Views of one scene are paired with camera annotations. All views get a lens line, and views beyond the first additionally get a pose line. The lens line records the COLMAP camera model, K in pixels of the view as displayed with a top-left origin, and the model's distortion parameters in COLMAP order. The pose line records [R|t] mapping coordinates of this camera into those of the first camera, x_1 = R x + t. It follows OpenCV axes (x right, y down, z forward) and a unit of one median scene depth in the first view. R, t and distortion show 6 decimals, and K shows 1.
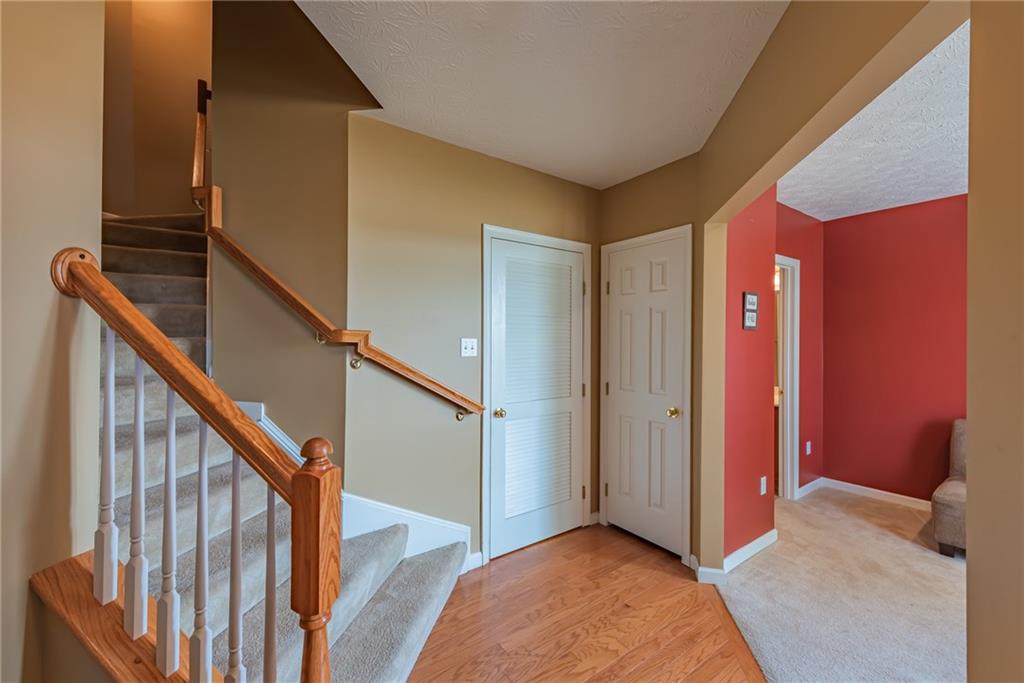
lens RADIAL K [[407.9, 0, 510.9], [0, 407.9, 340.5], [0, 0, 1]] dist [0.014088, -0.000308]
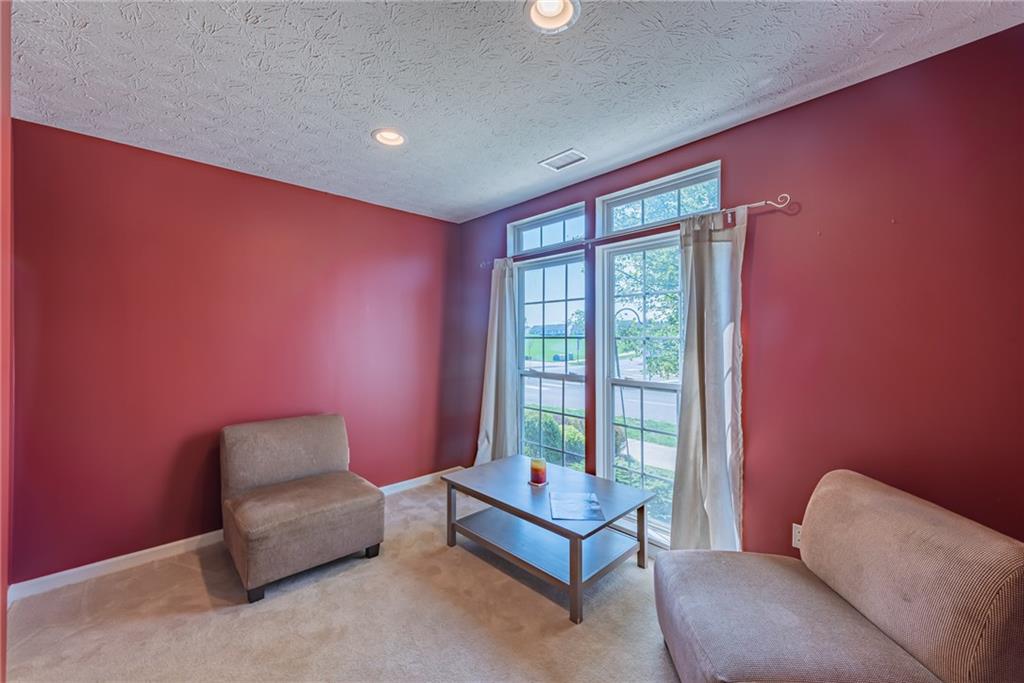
lens RADIAL K [[407.9, 0, 510.9], [0, 407.9, 340.5], [0, 0, 1]] dist [0.014088, -0.000308]
pose [[-0.123509, -0.000347, 0.992343, 0.166059], [-0.008679, 0.999962, -0.000731, 0.006136], [-0.992305, -0.008703, -0.123508, 0.535395]]
